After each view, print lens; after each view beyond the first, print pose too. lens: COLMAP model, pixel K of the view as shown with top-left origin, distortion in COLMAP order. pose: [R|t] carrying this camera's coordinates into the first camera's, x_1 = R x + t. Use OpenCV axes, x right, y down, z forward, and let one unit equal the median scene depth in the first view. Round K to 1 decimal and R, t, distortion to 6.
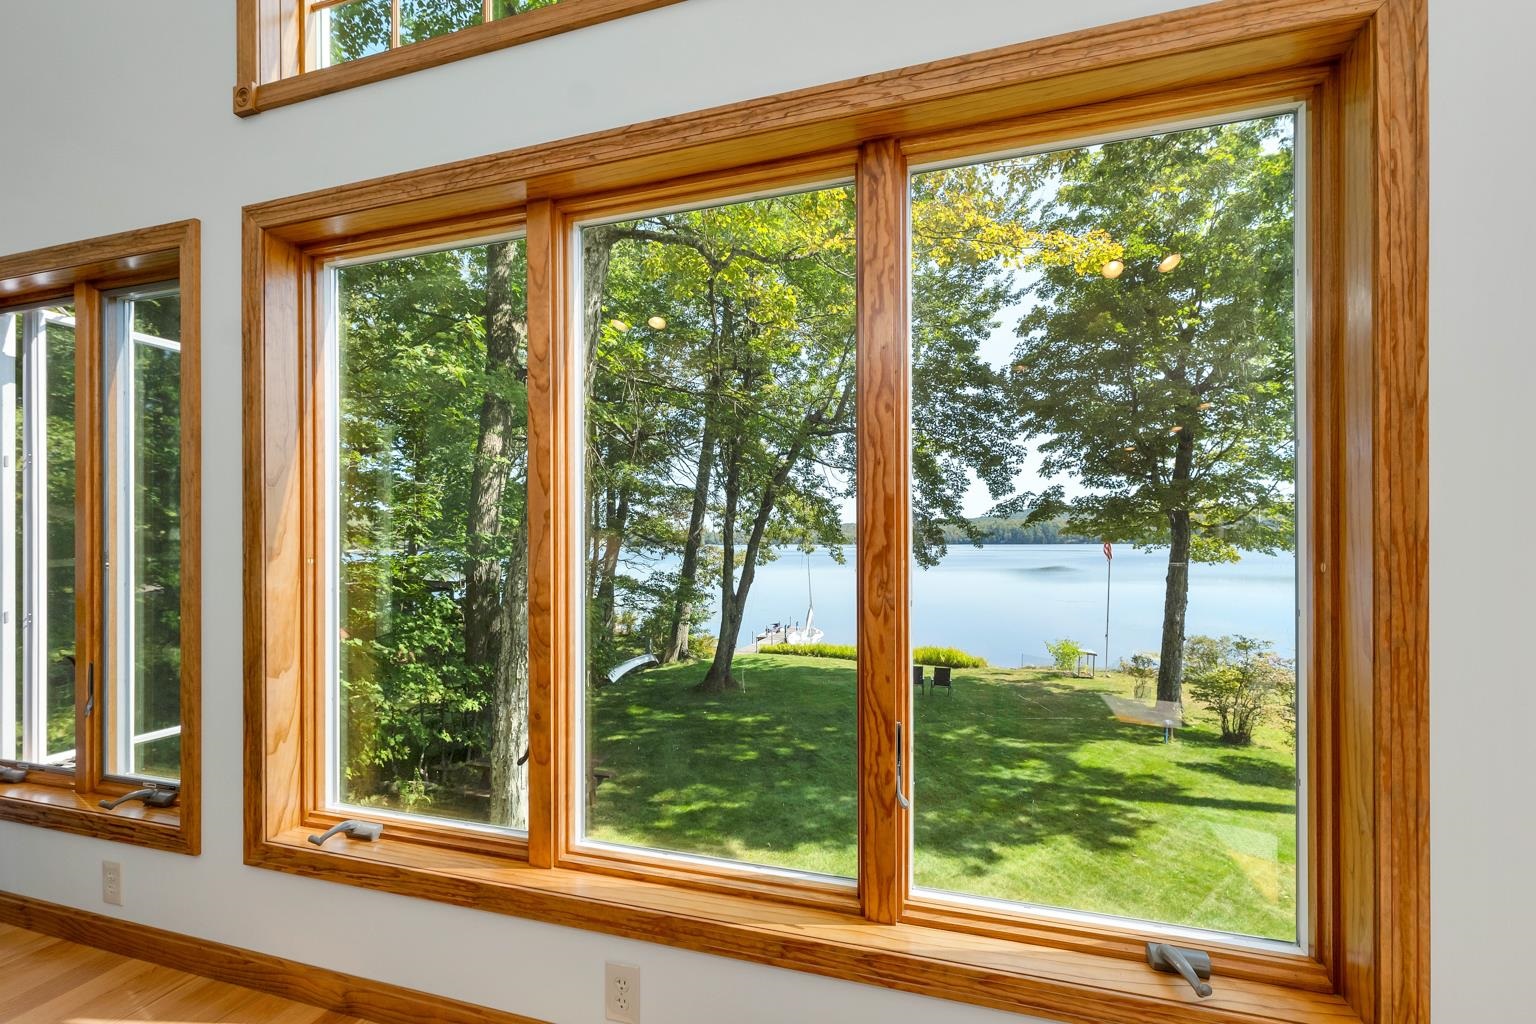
lens RADIAL K [[656.5, 0, 759.0], [0, 656.5, 540.8], [0, 0, 1]] dist [0.000735, -0.000066]
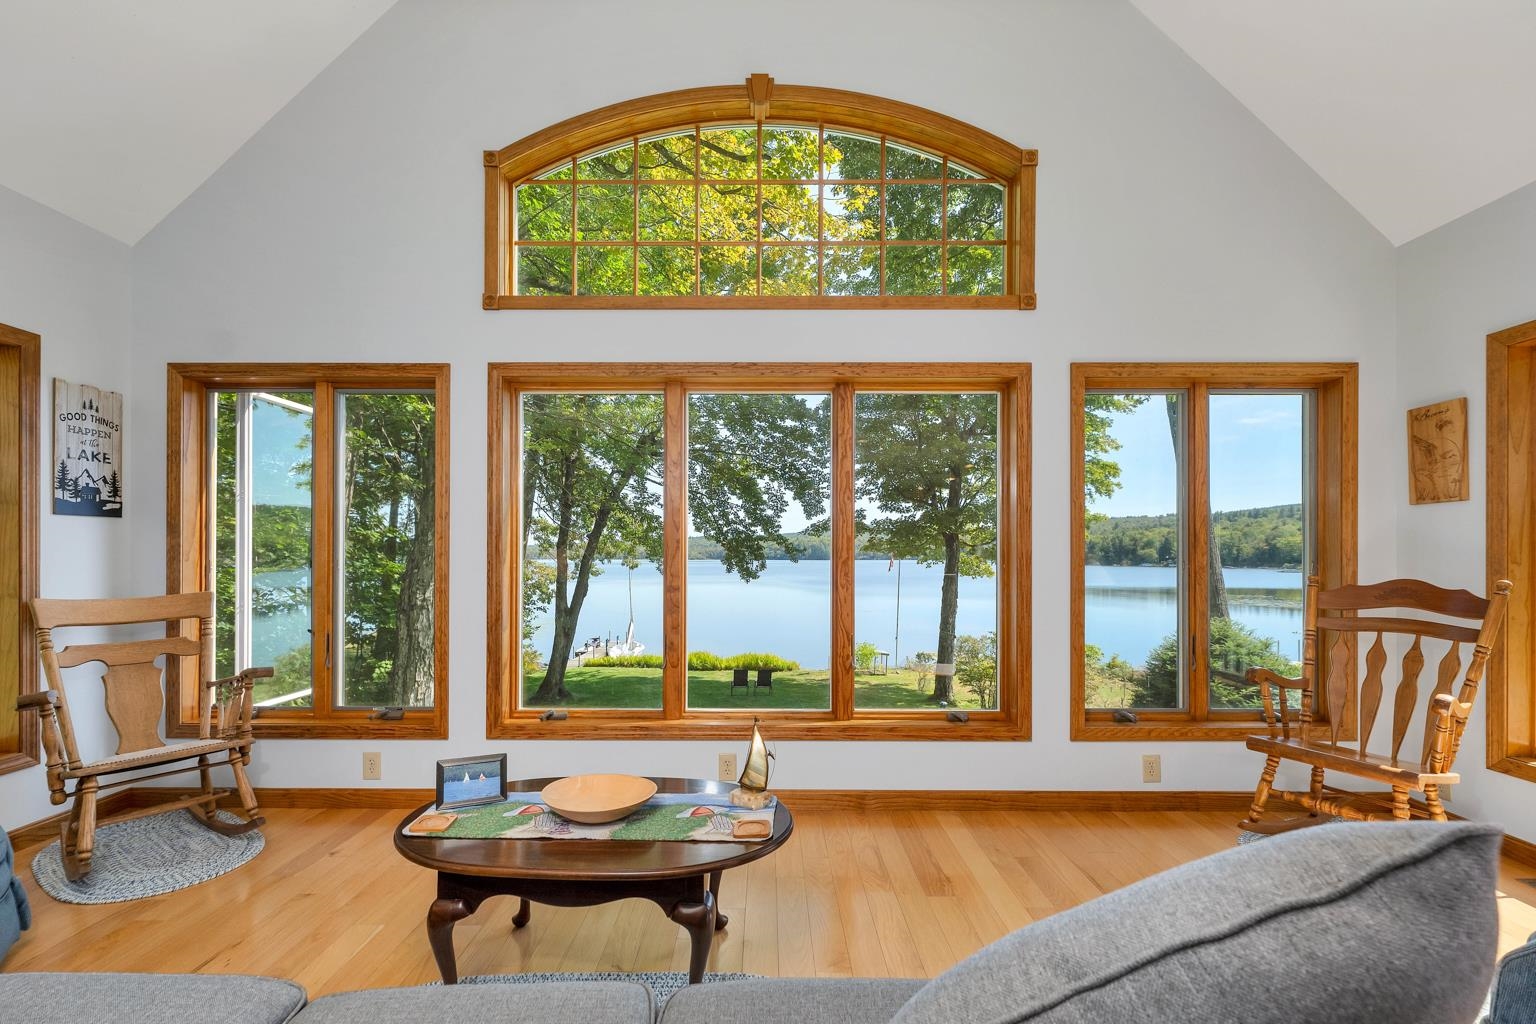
lens RADIAL K [[662.3, 0, 756.8], [0, 662.3, 553.9], [0, 0, 1]] dist [-0.000639, 0.000064]
pose [[0.959746, 0.006526, 0.280795, -0.045446], [-0.005748, 0.999977, -0.003595, 0.000249], [-0.280812, 0.001836, 0.959761, -0.068172]]
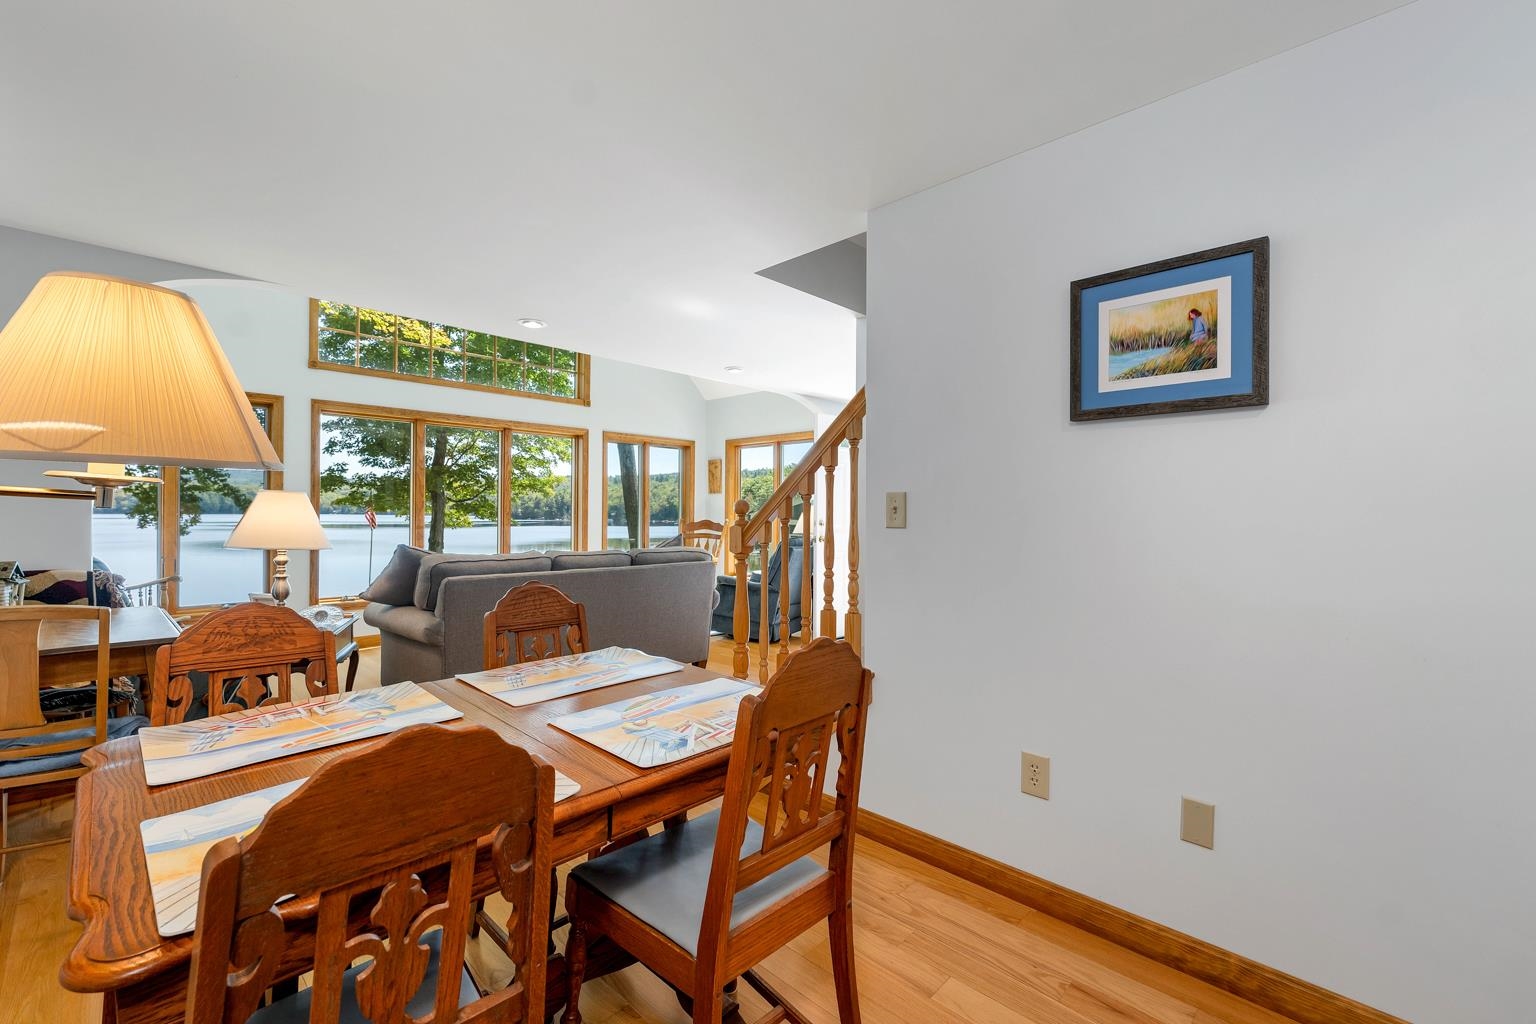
lens RADIAL K [[654.0, 0, 771.3], [0, 654.0, 512.6], [0, 0, 1]] dist [0.001049, 0.000099]
pose [[0.453960, 0.006646, 0.890997, -0.204079], [-0.009161, 0.999954, -0.002792, 0.000564], [-0.890975, -0.006895, 0.454000, -0.183152]]
